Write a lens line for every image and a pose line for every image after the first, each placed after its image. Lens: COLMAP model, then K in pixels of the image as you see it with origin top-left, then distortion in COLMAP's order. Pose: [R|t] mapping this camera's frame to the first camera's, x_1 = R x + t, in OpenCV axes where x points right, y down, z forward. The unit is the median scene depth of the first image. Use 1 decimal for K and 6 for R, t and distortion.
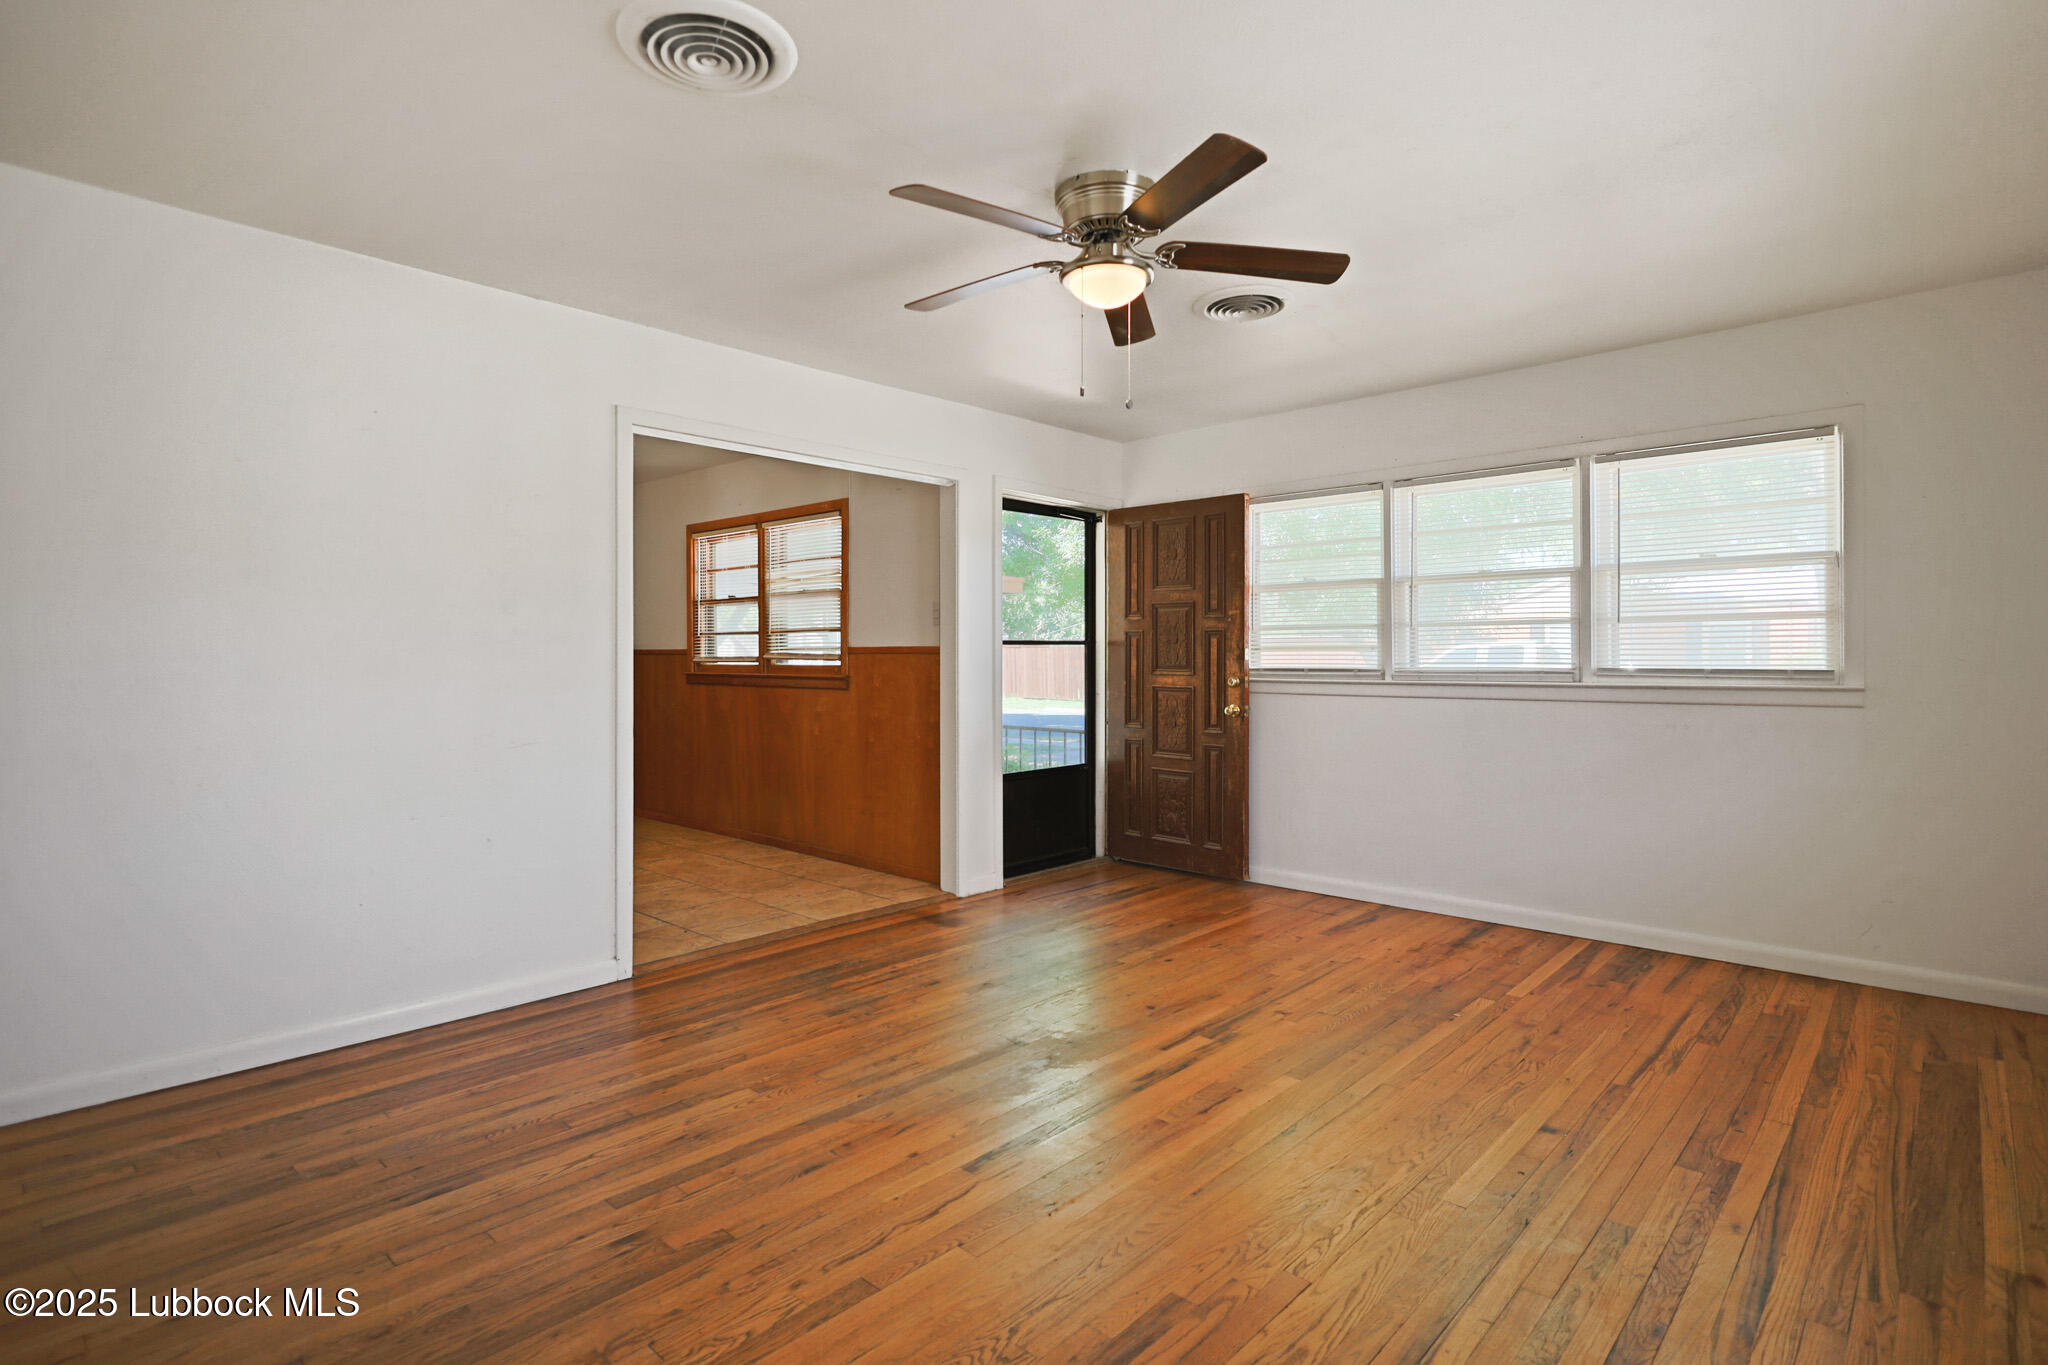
lens RADIAL K [[1024.2, 0, 1032.4], [0, 1024.2, 662.1], [0, 0, 1]] dist [0.001968, 0.000384]
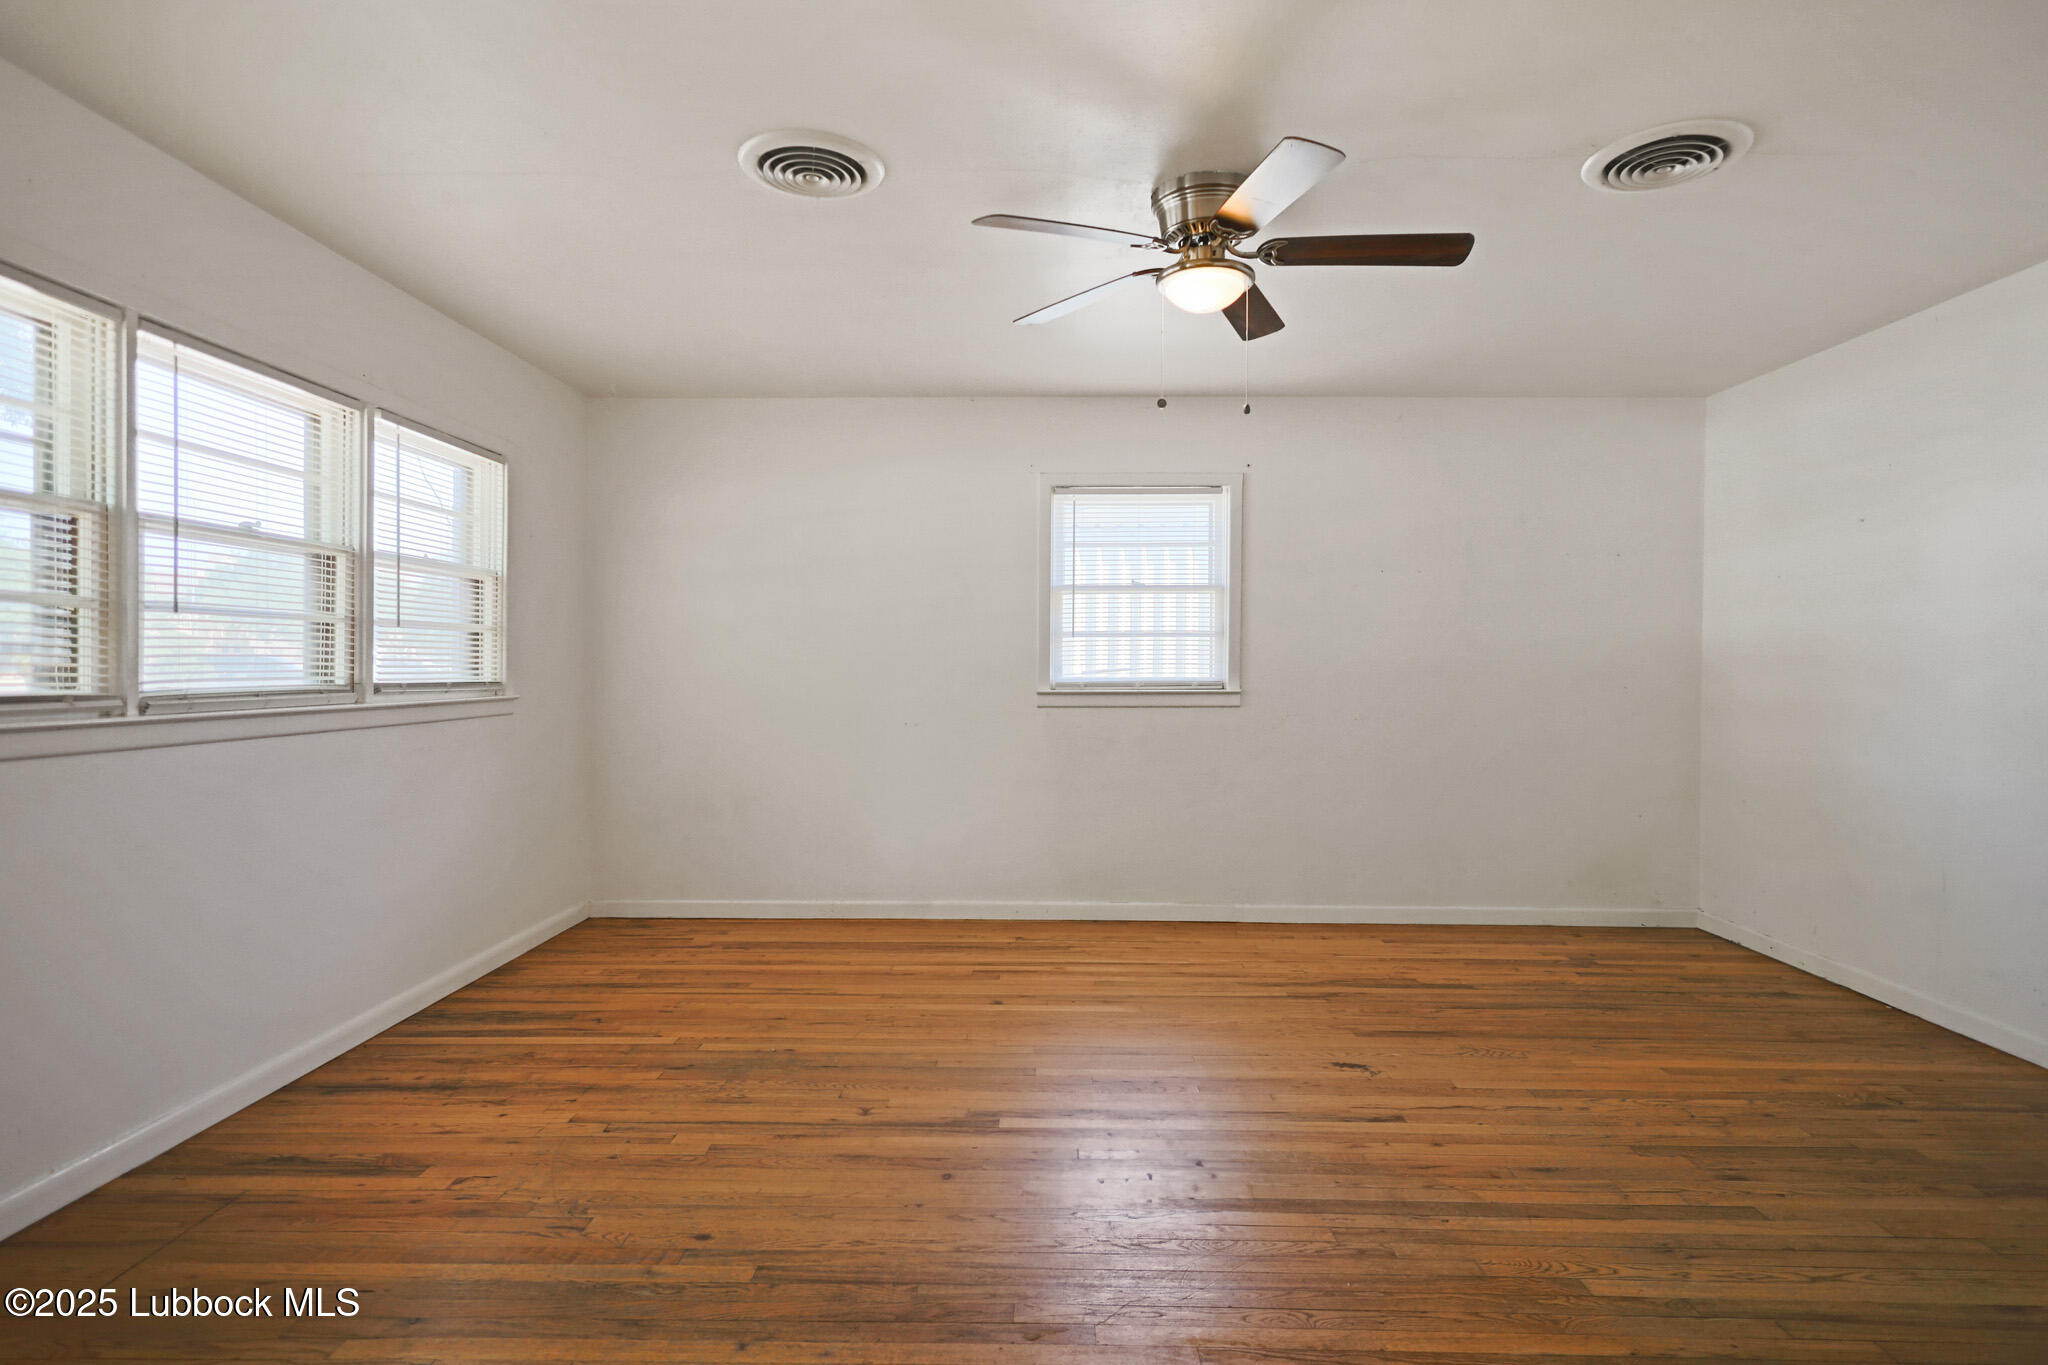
lens RADIAL K [[1024.2, 0, 1032.4], [0, 1024.2, 662.1], [0, 0, 1]] dist [0.001968, 0.000384]
pose [[-0.666157, 0.003867, 0.745802, -0.509036], [-0.000545, 0.999984, -0.005672, -0.009545], [-0.745812, -0.004185, -0.666144, 1.635003]]
